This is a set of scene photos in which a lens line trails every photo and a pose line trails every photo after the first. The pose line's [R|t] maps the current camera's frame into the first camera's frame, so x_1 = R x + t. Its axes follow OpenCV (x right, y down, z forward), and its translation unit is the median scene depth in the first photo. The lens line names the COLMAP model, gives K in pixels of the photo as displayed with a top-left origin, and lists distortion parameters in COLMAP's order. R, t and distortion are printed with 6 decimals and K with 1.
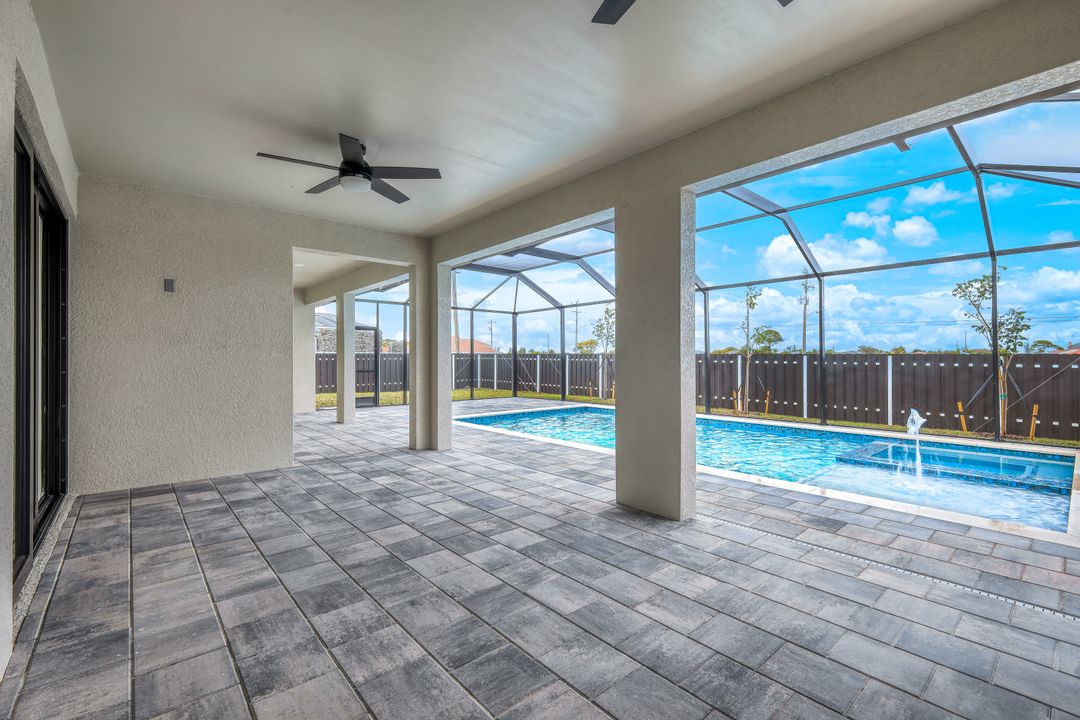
lens RADIAL K [[472.2, 0, 538.2], [0, 472.2, 356.4], [0, 0, 1]] dist [0.001270, 0.001205]
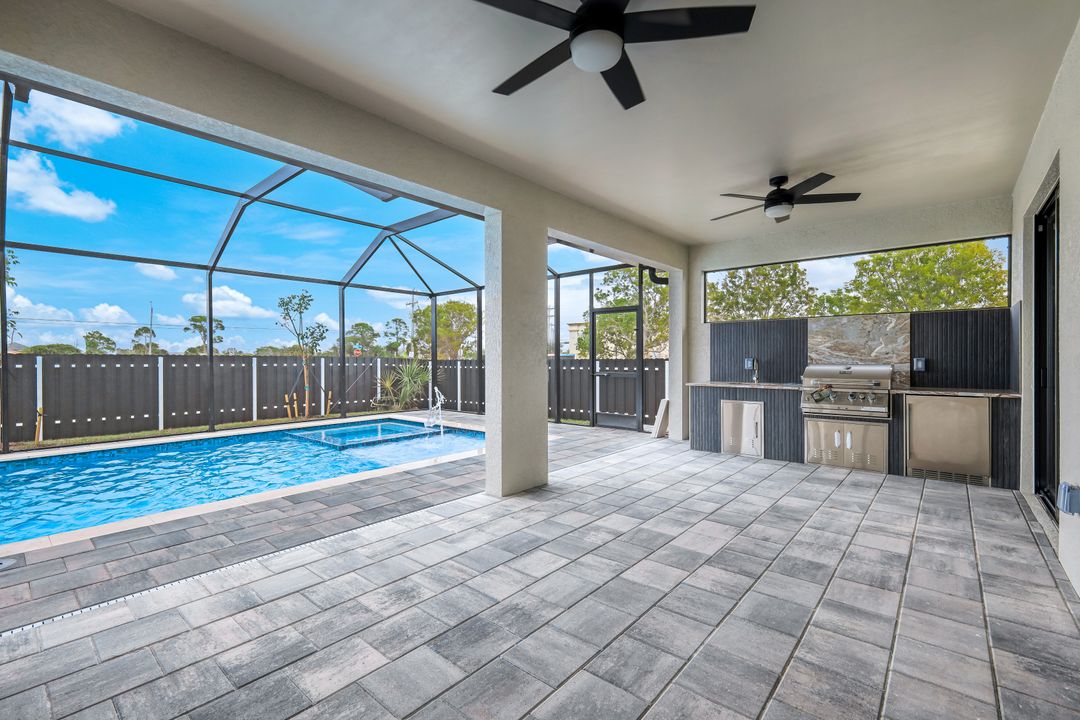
lens RADIAL K [[472.2, 0, 540.5], [0, 472.2, 360.0], [0, 0, 1]] dist [0.001270, 0.001205]
pose [[-0.143573, -0.002062, 0.989638, -1.112345], [-0.001410, 0.999997, 0.001879, 0.006425], [-0.989639, -0.001125, -0.143576, 1.351213]]
